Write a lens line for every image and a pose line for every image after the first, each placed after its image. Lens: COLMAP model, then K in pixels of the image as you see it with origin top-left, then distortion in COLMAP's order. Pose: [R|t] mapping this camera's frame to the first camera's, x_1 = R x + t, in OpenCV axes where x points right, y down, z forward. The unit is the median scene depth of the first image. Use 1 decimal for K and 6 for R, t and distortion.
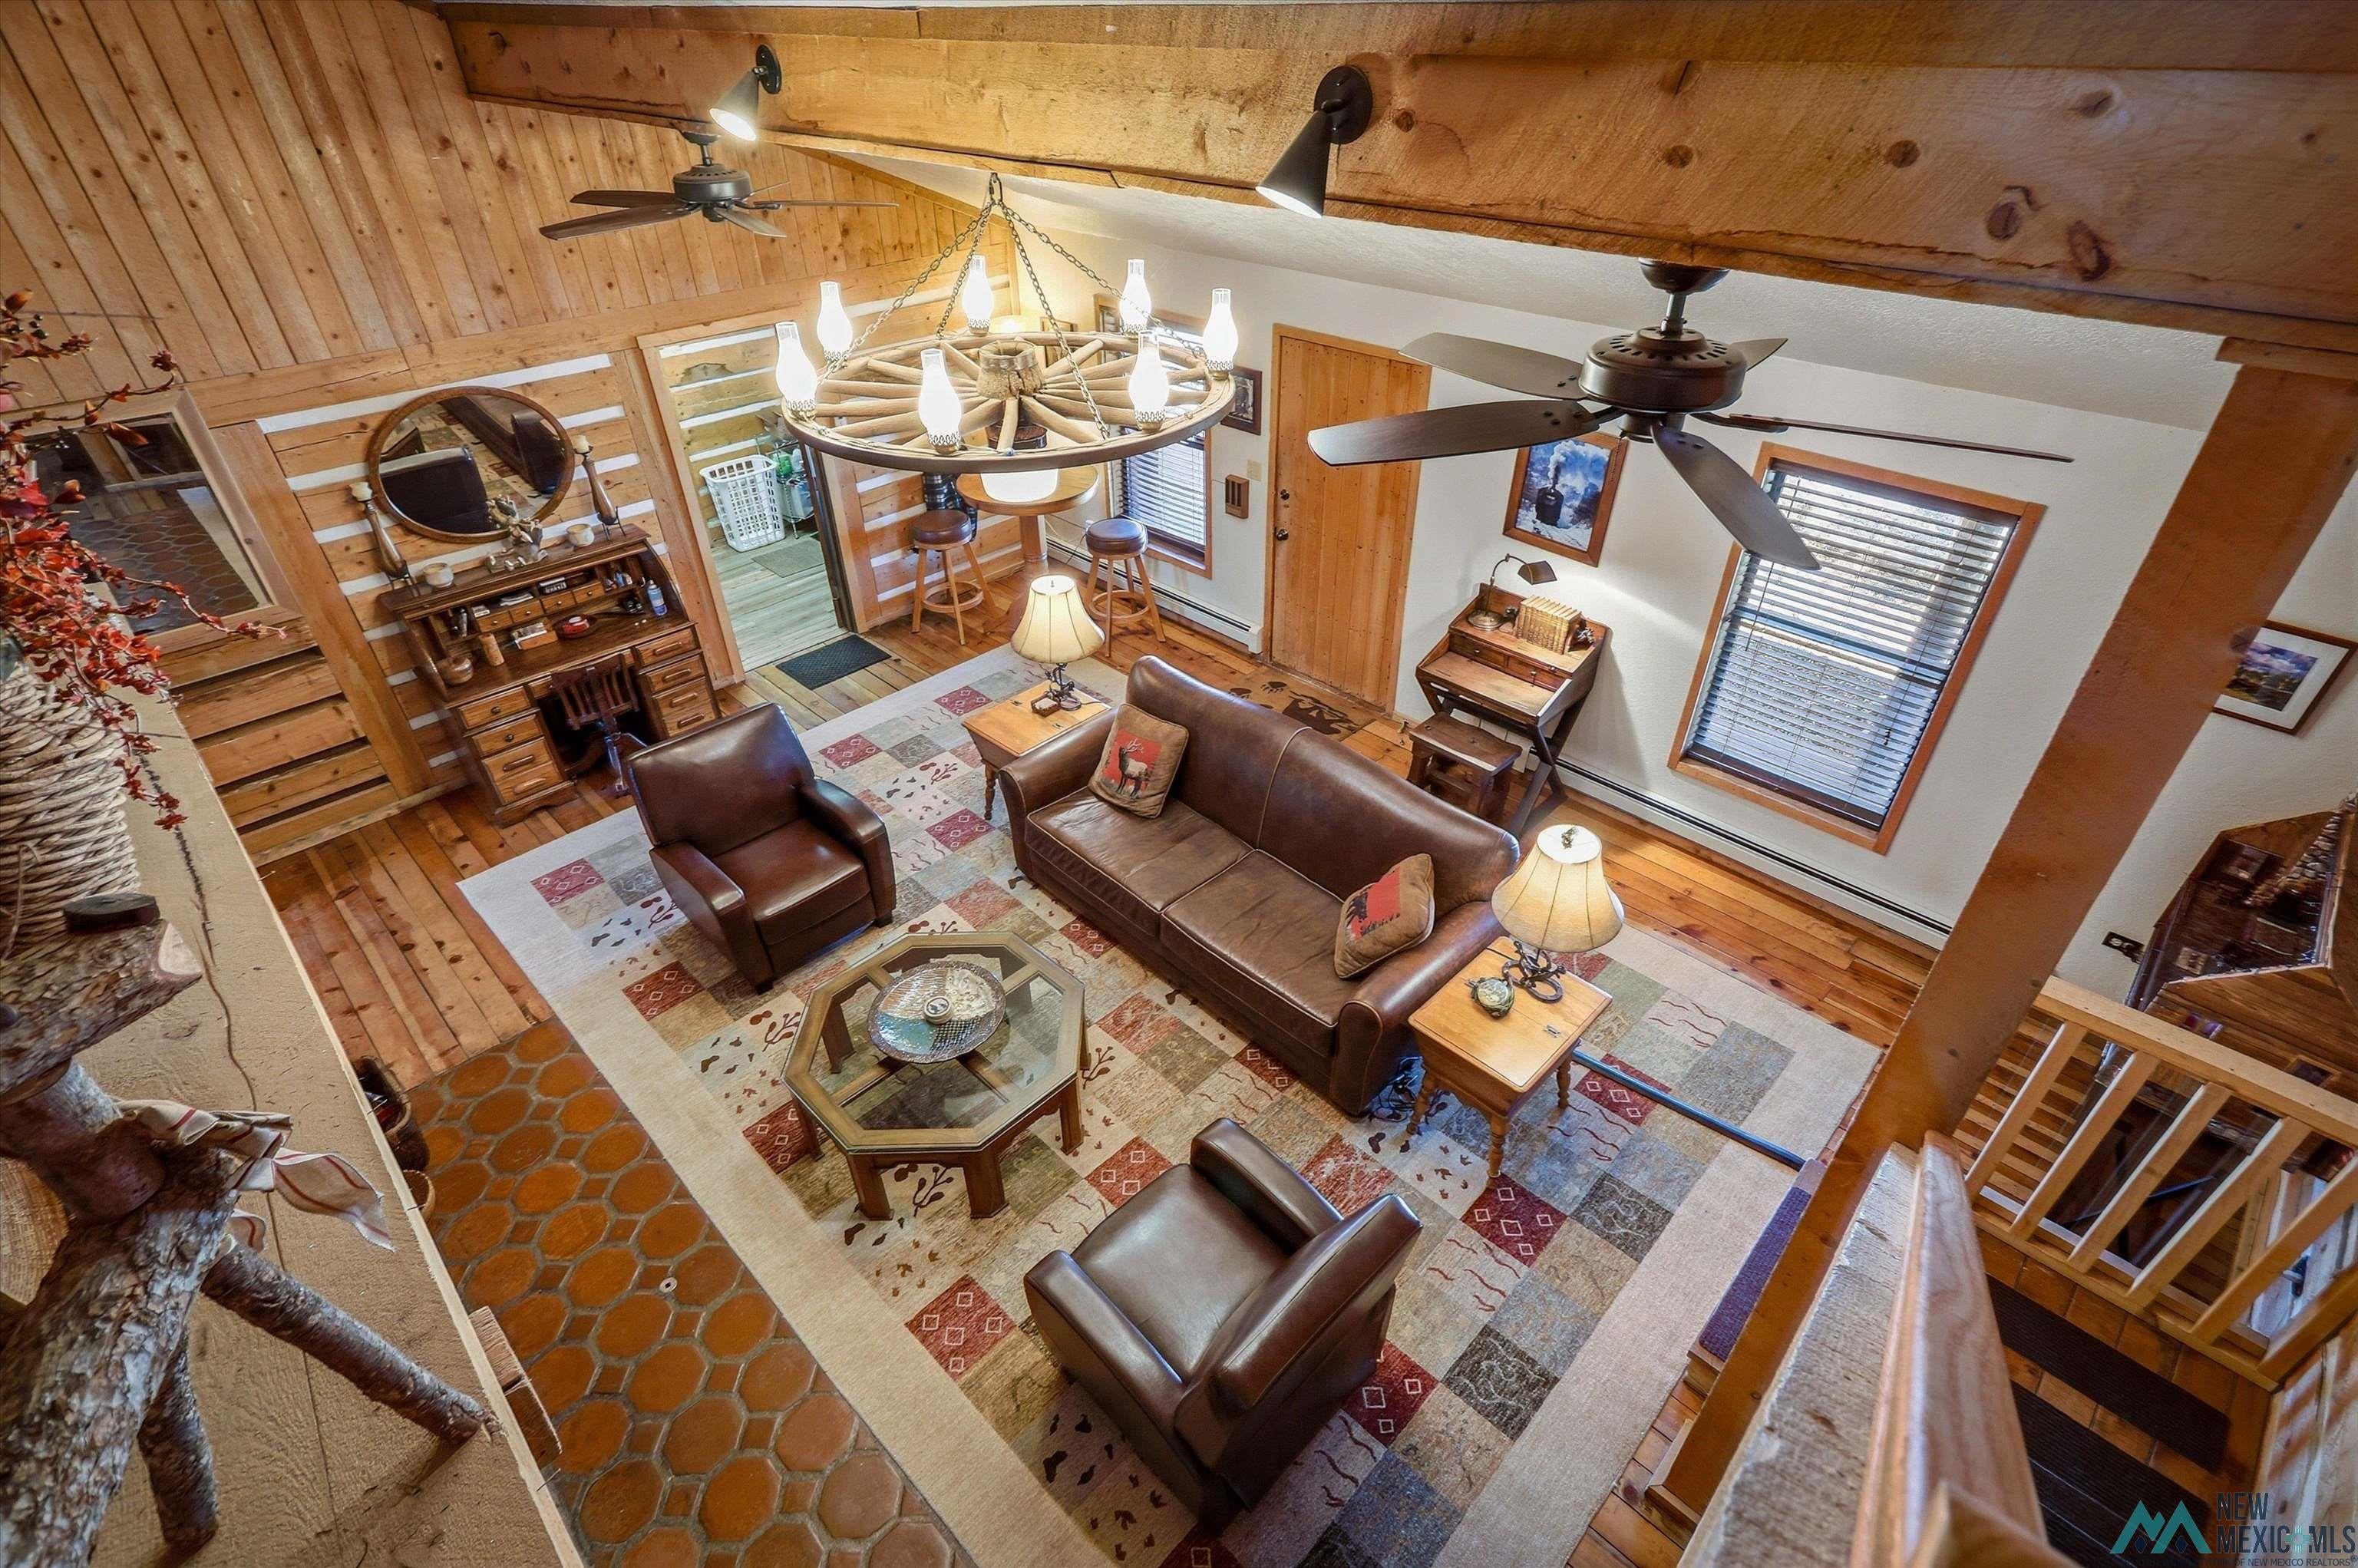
lens RADIAL K [[1111.5, 0, 1198.8], [0, 1111.5, 790.9], [0, 0, 1]] dist [-0.001237, 0.000046]
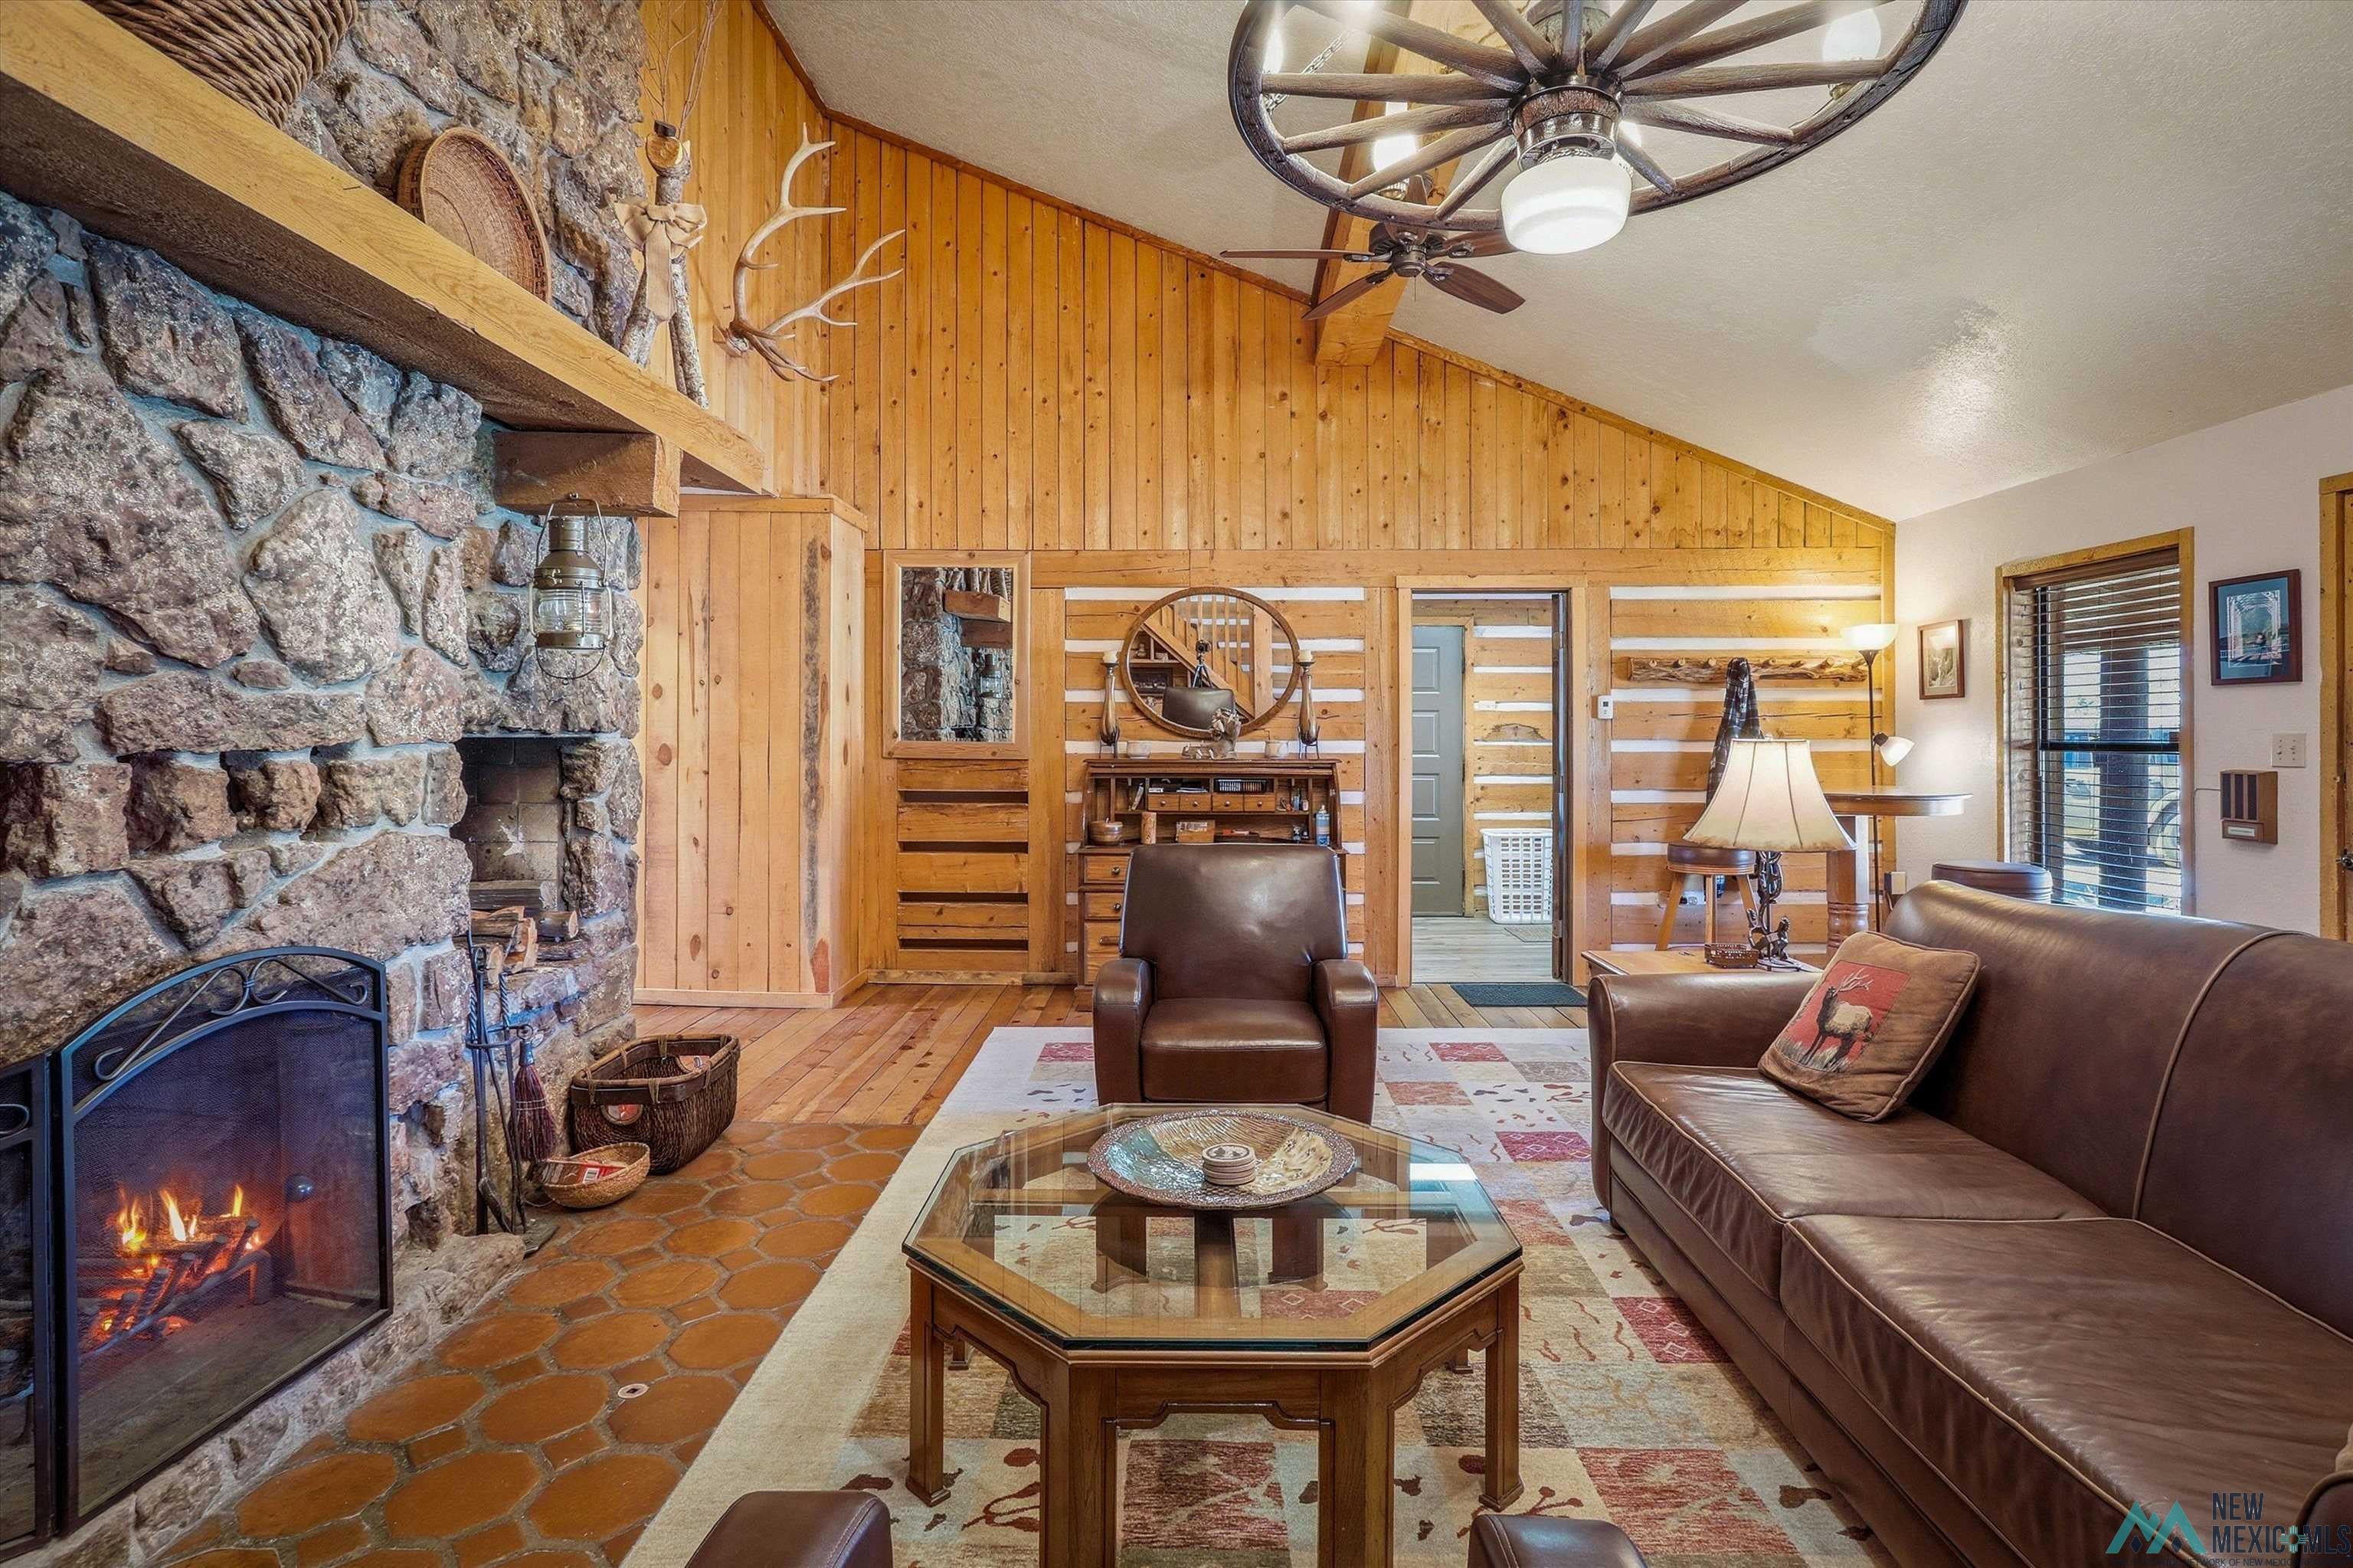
lens RADIAL K [[1154.0, 0, 1183.5], [0, 1154.0, 727.2], [0, 0, 1]] dist [-0.003391, 0.003045]
pose [[0.689613, 0.005607, -0.724157, 0.101022], [-0.425053, 0.812737, -0.398484, 0.187926], [0.586314, 0.582604, 0.562857, 0.421563]]
